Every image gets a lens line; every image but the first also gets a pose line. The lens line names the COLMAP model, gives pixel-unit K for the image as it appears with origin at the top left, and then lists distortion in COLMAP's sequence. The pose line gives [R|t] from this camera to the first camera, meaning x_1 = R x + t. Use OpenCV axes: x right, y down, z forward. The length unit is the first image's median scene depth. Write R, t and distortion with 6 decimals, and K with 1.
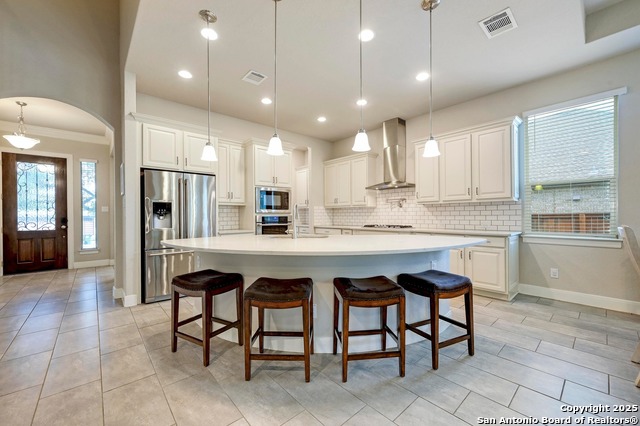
lens RADIAL K [[255.8, 0, 317.7], [0, 255.8, 215.7], [0, 0, 1]] dist [-0.000462, 0.000908]
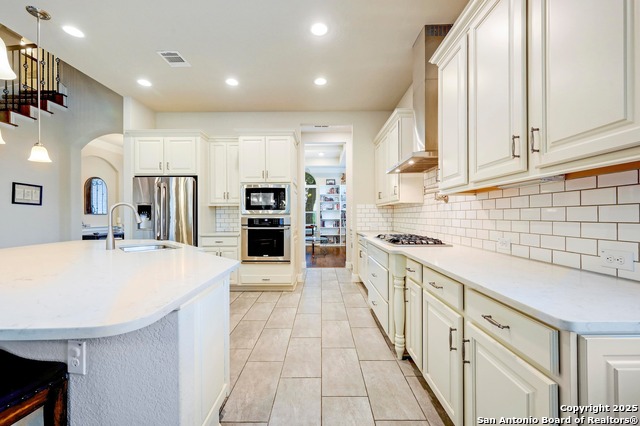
lens RADIAL K [[255.8, 0, 320.9], [0, 255.8, 215.3], [0, 0, 1]] dist [-0.000462, 0.000908]
pose [[0.749440, 0.002257, -0.662068, 0.507942], [-0.002217, 0.999997, 0.000900, -0.008076], [0.662069, 0.000793, 0.749443, 0.489146]]
